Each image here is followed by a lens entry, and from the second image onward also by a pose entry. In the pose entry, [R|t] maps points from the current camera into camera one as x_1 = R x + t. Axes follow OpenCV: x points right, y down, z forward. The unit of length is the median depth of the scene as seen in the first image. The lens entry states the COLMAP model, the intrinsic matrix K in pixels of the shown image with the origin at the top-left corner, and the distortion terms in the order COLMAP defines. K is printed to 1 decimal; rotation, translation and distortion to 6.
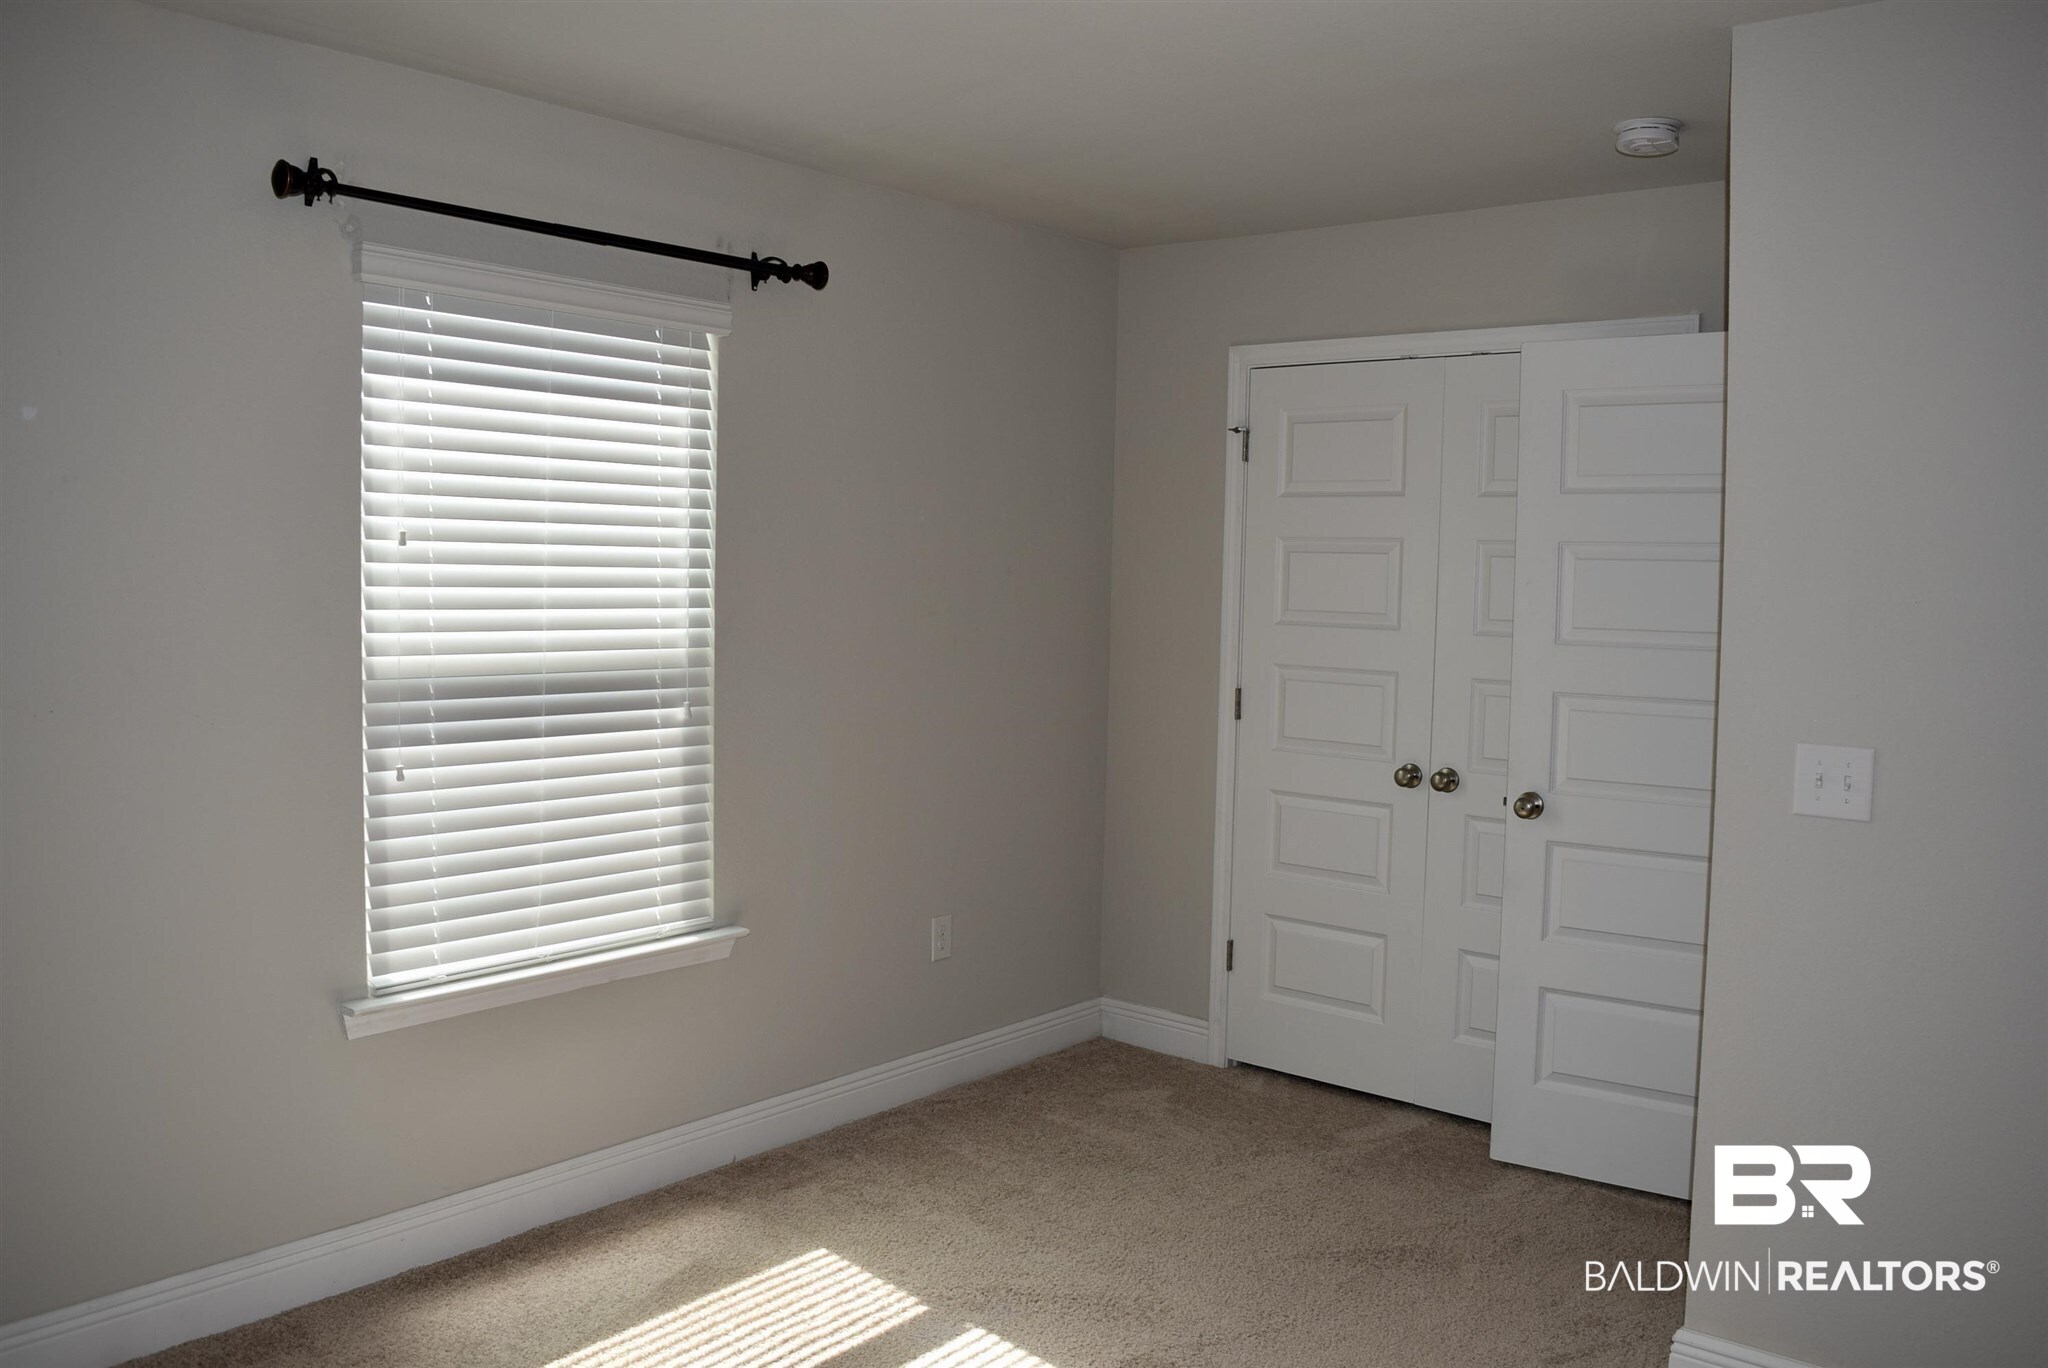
lens RADIAL K [[1605.5, 0, 1032.1], [0, 1605.5, 680.6], [0, 0, 1]] dist [-0.091854, 0.013410]
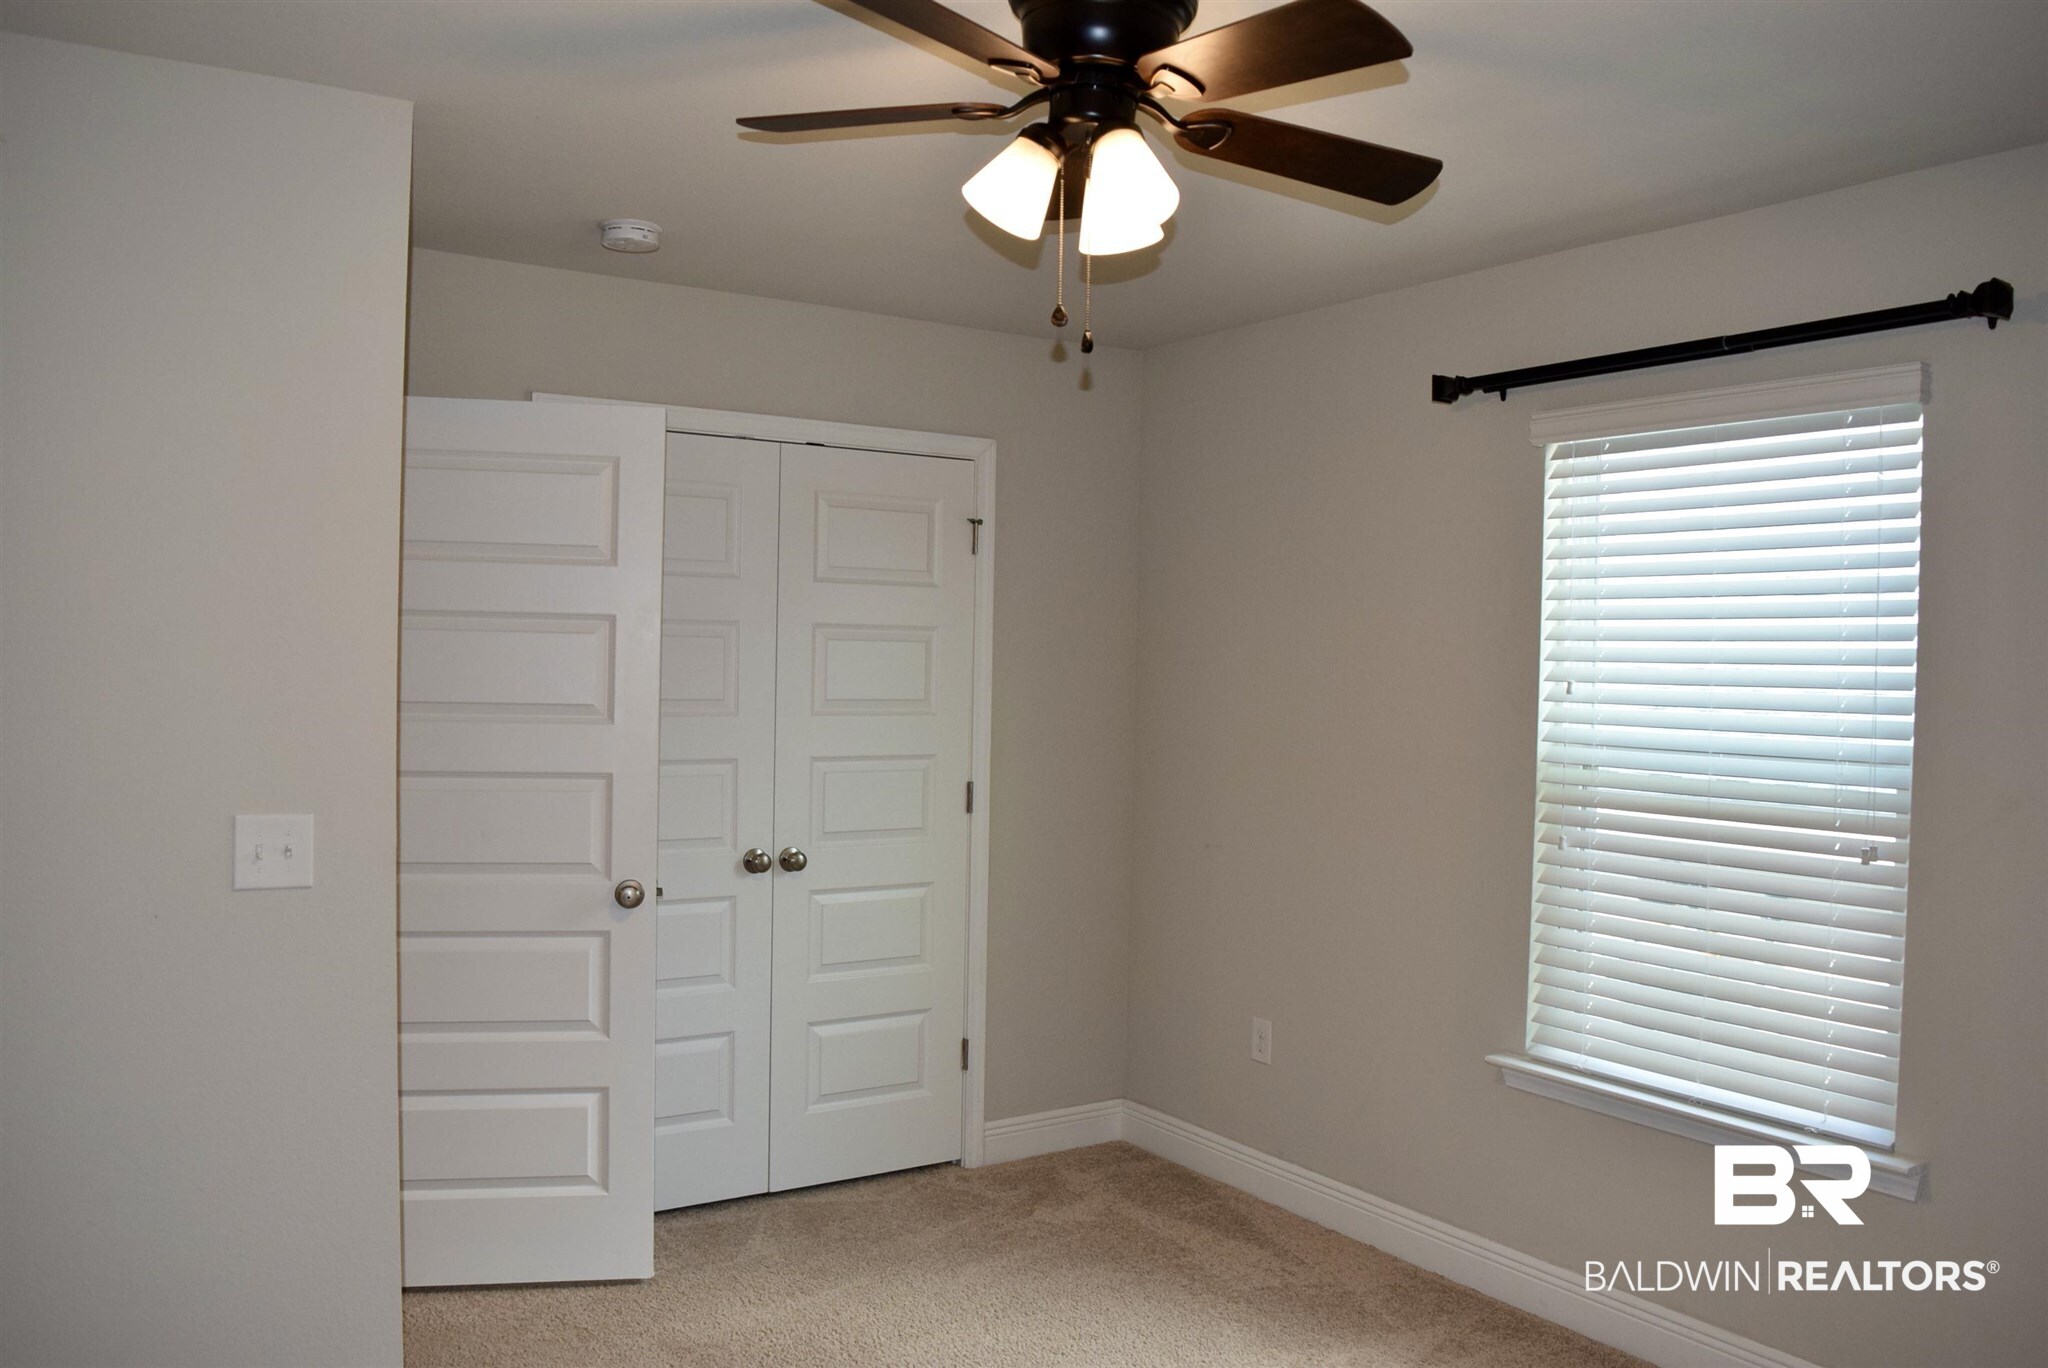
lens RADIAL K [[1605.5, 0, 1032.1], [0, 1605.5, 680.6], [0, 0, 1]] dist [-0.091854, 0.013410]
pose [[0.294212, -0.038547, 0.954962, -0.655224], [0.070280, 0.997354, 0.018606, -0.059486], [-0.953153, 0.061640, 0.296143, 0.540491]]
